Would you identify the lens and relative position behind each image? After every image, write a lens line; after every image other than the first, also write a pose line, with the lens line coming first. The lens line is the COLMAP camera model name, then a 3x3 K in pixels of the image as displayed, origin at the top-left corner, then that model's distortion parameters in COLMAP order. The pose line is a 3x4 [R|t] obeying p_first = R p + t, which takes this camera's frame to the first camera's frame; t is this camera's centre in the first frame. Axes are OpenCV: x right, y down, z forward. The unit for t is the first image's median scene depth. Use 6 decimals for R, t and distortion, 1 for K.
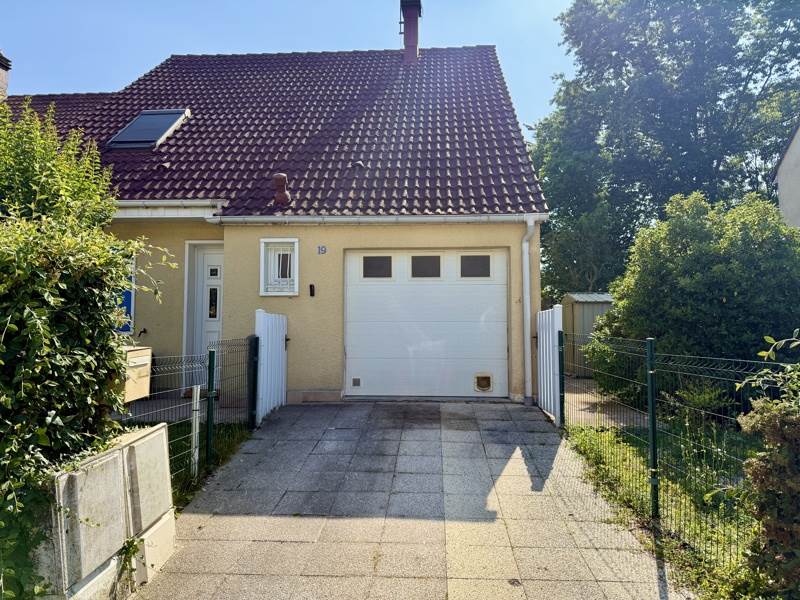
lens RADIAL K [[573.5, 0, 400.5], [0, 573.5, 302.2], [0, 0, 1]] dist [0.077327, -0.078143]
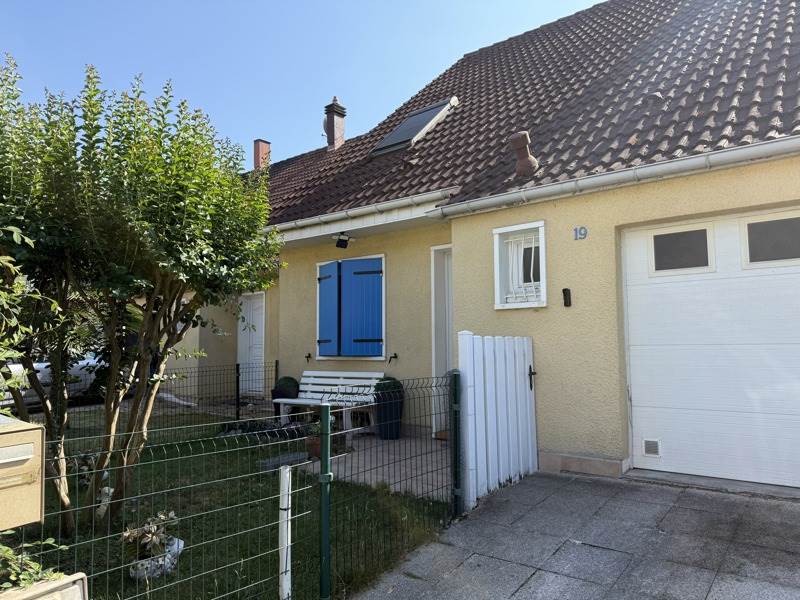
lens RADIAL K [[573.5, 0, 400.5], [0, 573.5, 302.2], [0, 0, 1]] dist [0.077327, -0.078143]
pose [[0.816657, -0.056818, -0.574320, 0.065170], [0.043154, 0.998368, -0.037406, 0.000895], [0.575508, 0.005764, 0.817776, 0.358777]]
